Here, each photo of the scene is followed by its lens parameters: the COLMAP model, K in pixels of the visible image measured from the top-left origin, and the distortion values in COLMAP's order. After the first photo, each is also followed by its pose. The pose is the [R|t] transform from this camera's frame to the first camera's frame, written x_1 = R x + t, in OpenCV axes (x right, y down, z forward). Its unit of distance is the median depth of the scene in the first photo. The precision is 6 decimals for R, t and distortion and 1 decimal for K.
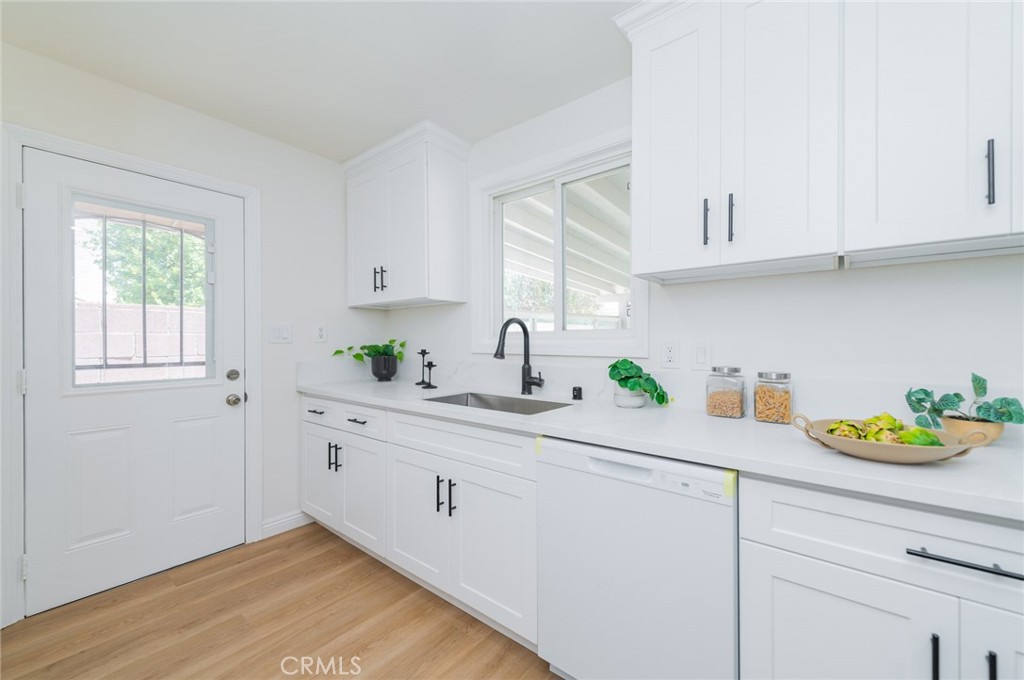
lens RADIAL K [[401.1, 0, 510.5], [0, 401.1, 344.6], [0, 0, 1]] dist [0.001190, -0.000264]
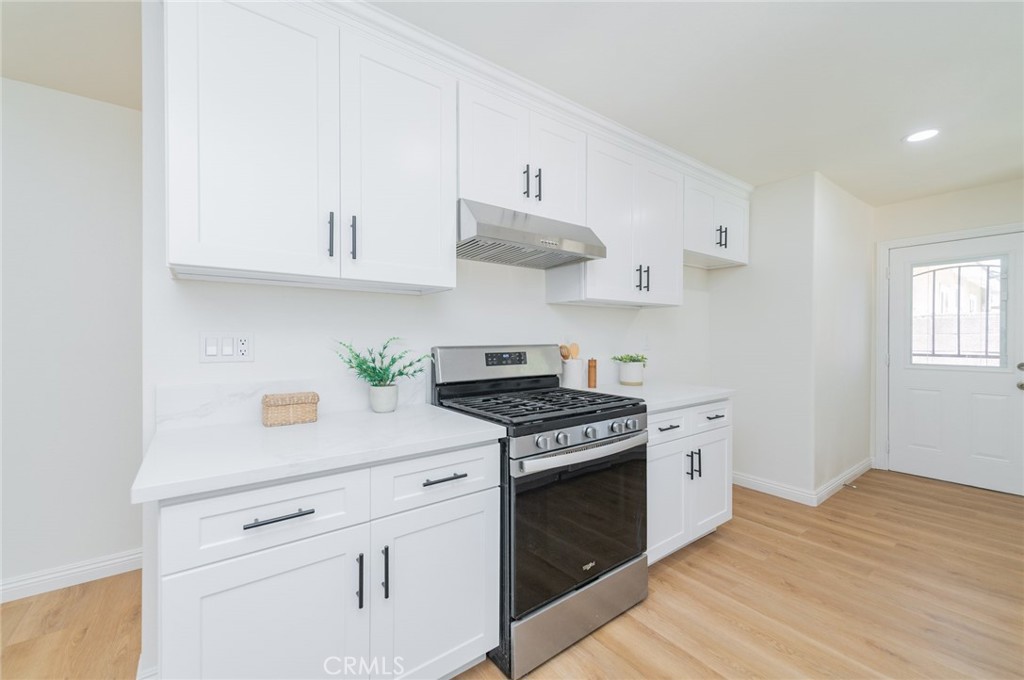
lens RADIAL K [[401.1, 0, 512.2], [0, 401.1, 341.2], [0, 0, 1]] dist [0.001190, -0.000264]
pose [[-0.253757, 0.020892, -0.967042, 1.162088], [0.008657, 0.999776, 0.019327, -0.056076], [0.967229, -0.003467, -0.253880, -0.339925]]
